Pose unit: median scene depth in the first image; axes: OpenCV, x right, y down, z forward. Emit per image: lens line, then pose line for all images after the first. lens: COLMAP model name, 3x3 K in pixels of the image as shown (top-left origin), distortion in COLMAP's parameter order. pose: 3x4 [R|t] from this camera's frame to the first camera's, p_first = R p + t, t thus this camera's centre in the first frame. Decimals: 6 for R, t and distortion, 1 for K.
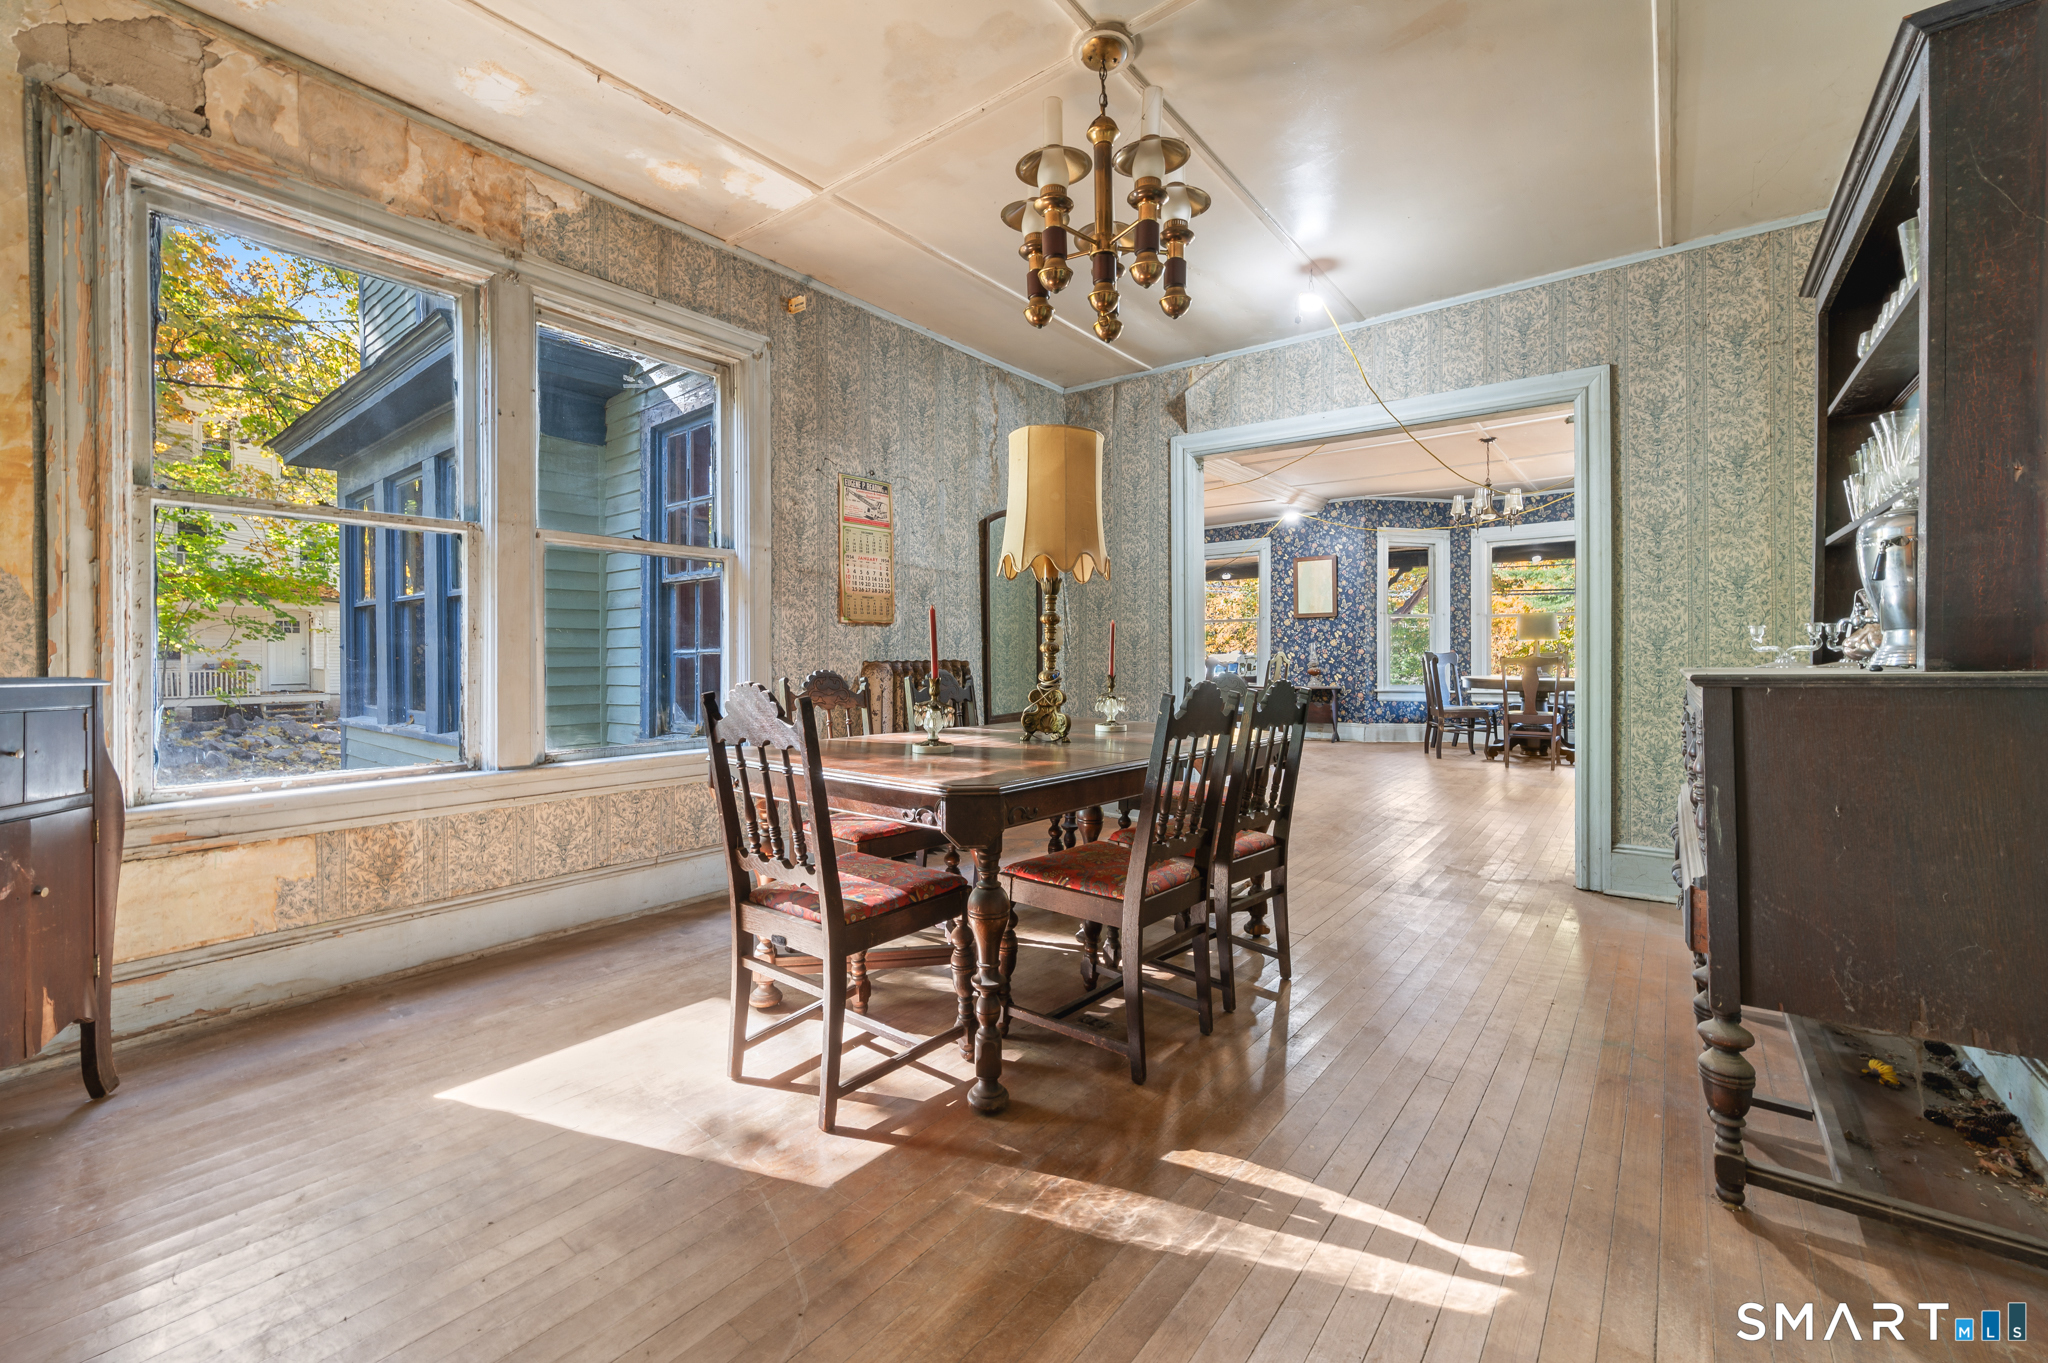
lens RADIAL K [[831.3, 0, 1004.4], [0, 831.3, 653.9], [0, 0, 1]] dist [0.003749, -0.000079]
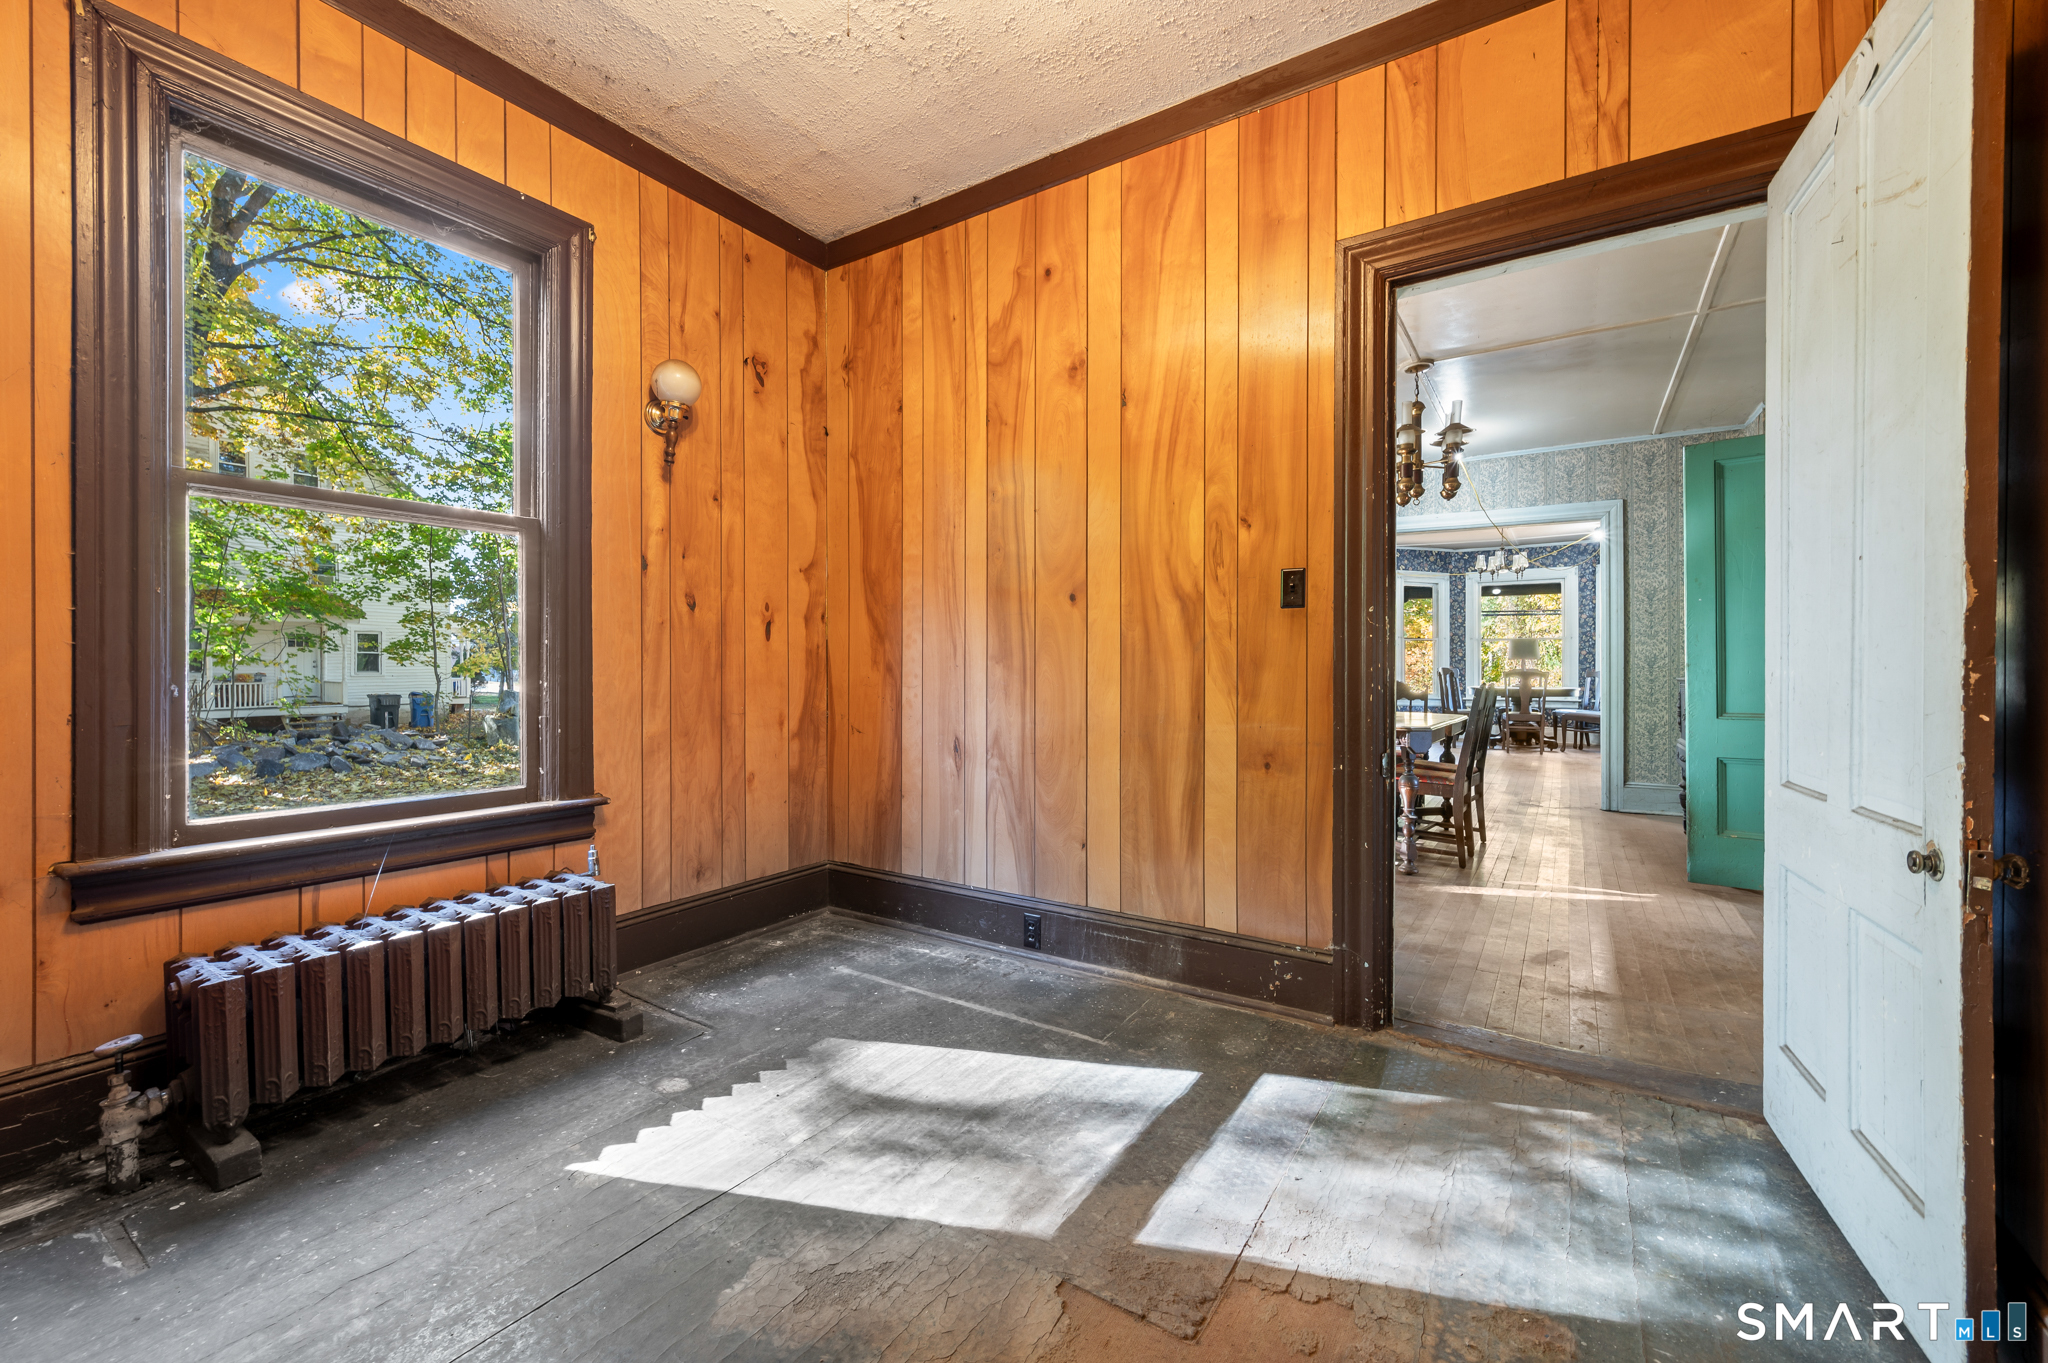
lens RADIAL K [[831.3, 0, 1002.8], [0, 831.3, 668.3], [0, 0, 1]] dist [0.003749, -0.000079]
pose [[0.996695, 0.001314, 0.081224, -0.615608], [-0.001439, 0.999998, 0.001478, -0.004069], [-0.081222, -0.001590, 0.996695, -0.541344]]
